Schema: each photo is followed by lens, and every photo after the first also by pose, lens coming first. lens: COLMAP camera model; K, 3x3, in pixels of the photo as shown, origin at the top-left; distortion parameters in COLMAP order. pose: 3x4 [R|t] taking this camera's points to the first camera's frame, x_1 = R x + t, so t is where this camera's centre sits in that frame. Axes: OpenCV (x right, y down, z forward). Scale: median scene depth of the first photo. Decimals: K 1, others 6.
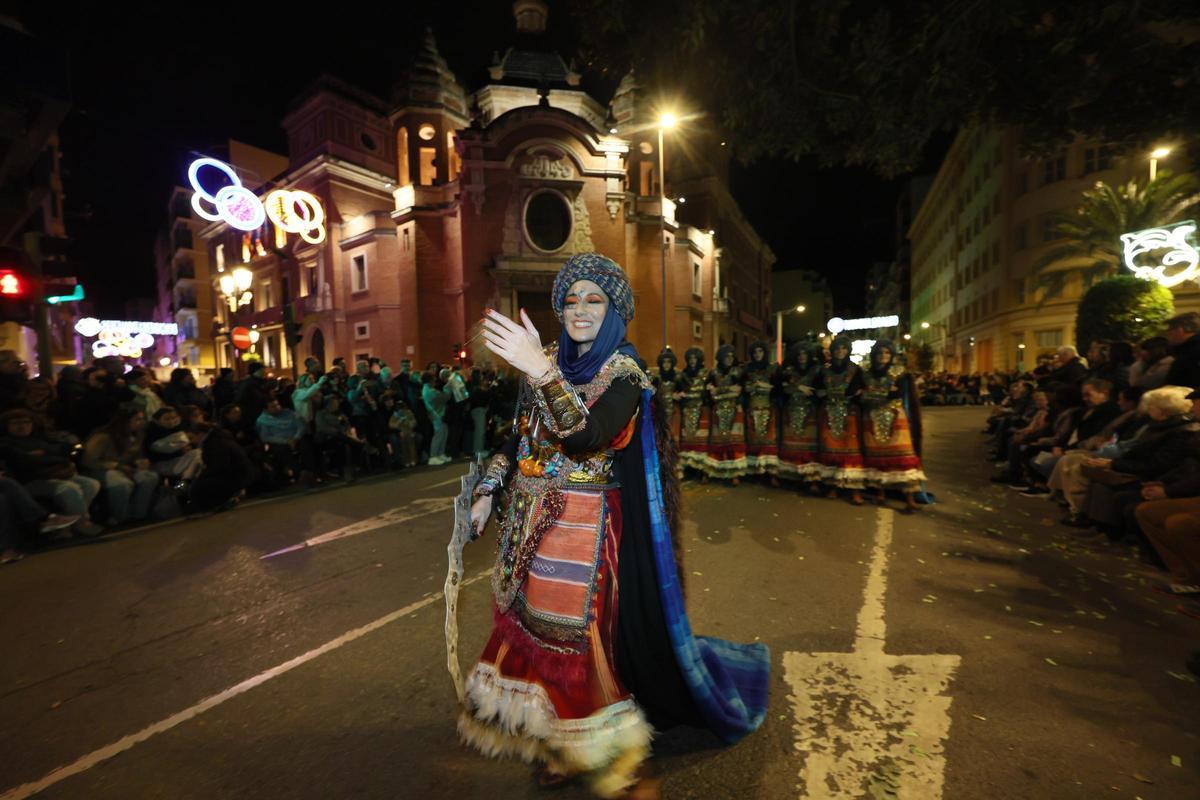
lens RADIAL K [[471.4, 0, 600.7], [0, 471.4, 403.1], [0, 0, 1]] dist [-0.002027, 0.000854]
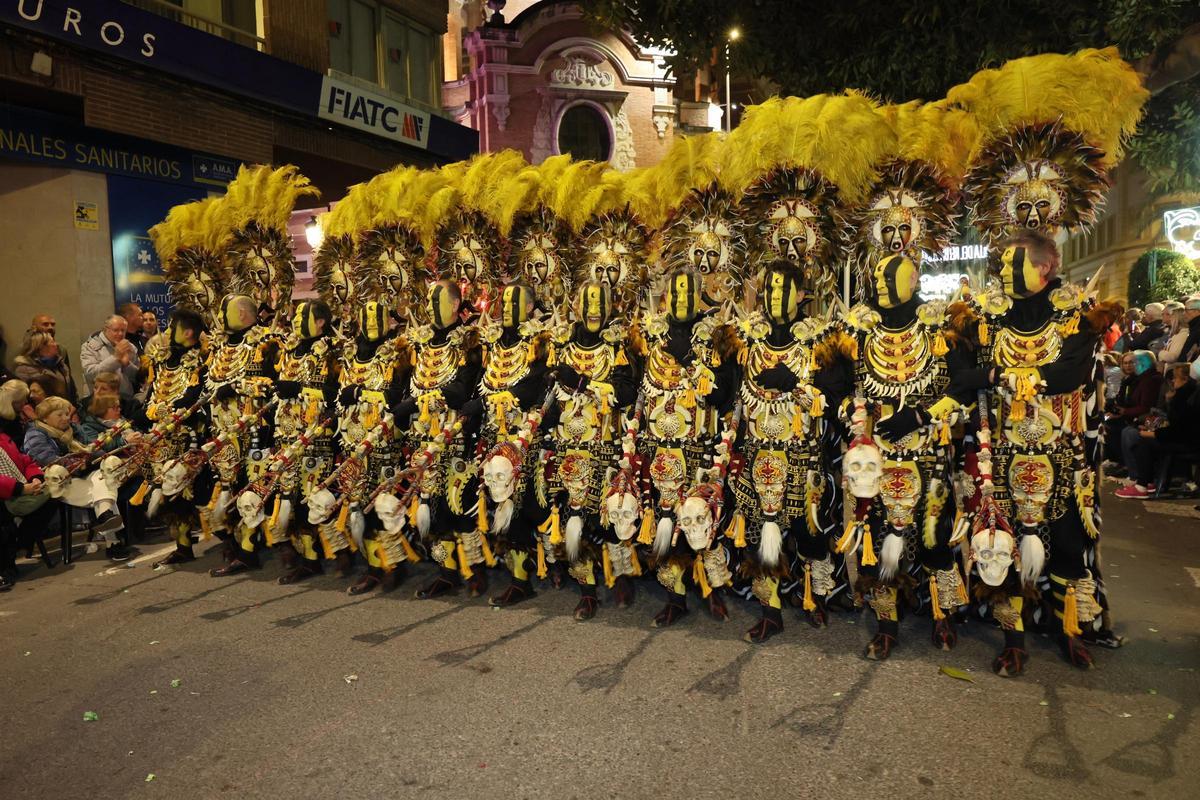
lens RADIAL K [[845.4, 0, 599.5], [0, 845.4, 391.0], [0, 0, 1]] dist [-0.002376, 0.001650]
pose [[0.993001, -0.008111, 0.117827, -0.239869], [0.005592, 0.999749, 0.021693, 0.013219], [-0.117973, -0.020882, 0.992797, -0.419037]]
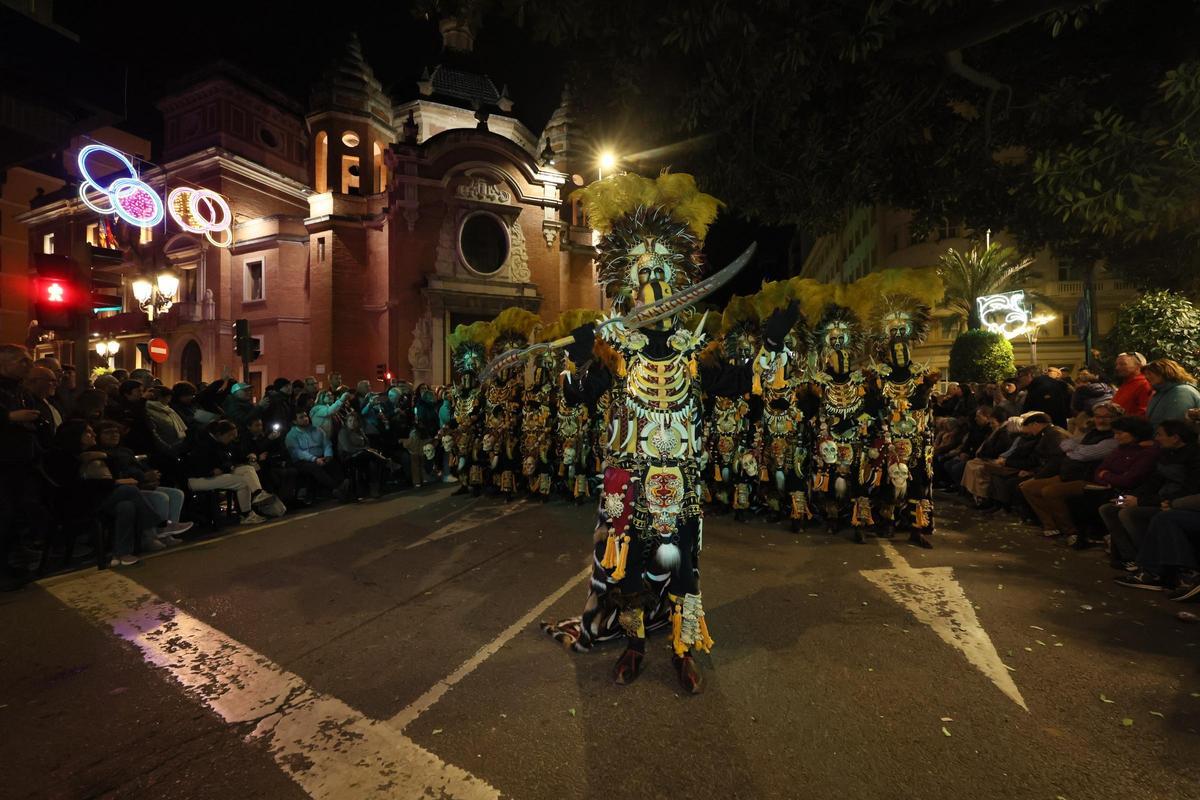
lens RADIAL K [[502.8, 0, 598.8], [0, 502.8, 398.3], [0, 0, 1]] dist [0.002235, 0.000030]
pose [[0.979123, 0.019155, 0.202366, -0.076842], [-0.005447, 0.997665, -0.068084, 0.006213], [-0.203197, 0.065560, 0.976941, -0.048915]]
